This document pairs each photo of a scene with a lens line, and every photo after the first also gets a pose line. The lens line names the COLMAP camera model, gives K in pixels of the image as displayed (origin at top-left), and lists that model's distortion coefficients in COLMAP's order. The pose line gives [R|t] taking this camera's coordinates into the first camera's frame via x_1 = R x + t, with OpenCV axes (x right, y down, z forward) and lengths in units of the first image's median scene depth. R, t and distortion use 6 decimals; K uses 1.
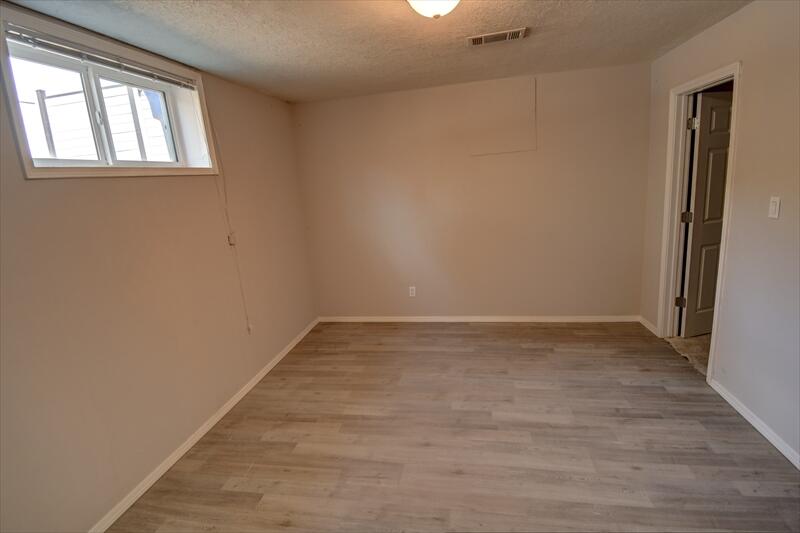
lens RADIAL K [[387.6, 0, 400.0], [0, 387.6, 266.5], [0, 0, 1]] dist [0.025827, -0.028923]
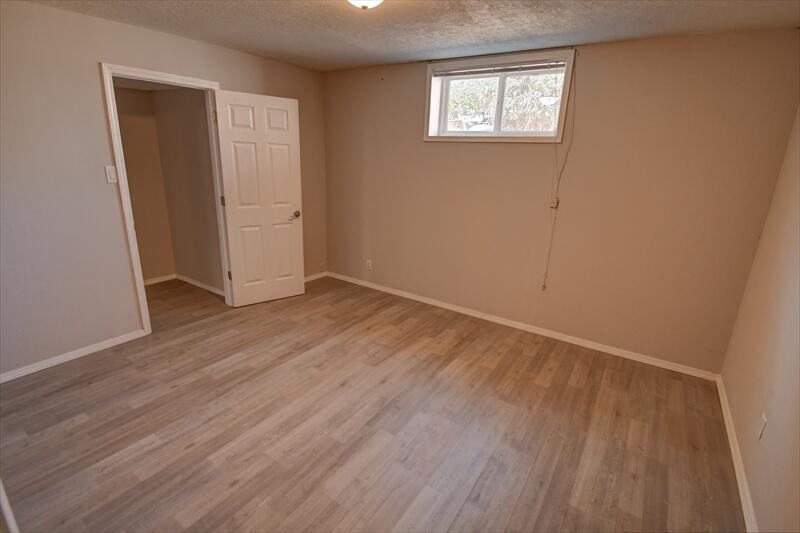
lens RADIAL K [[387.6, 0, 400.0], [0, 387.6, 266.5], [0, 0, 1]] dist [0.025827, -0.028923]
pose [[-0.404661, 0.309421, -0.860528, 0.928249], [-0.209616, 0.884575, 0.416639, -0.341640], [0.890118, 0.348978, -0.293093, 1.235920]]
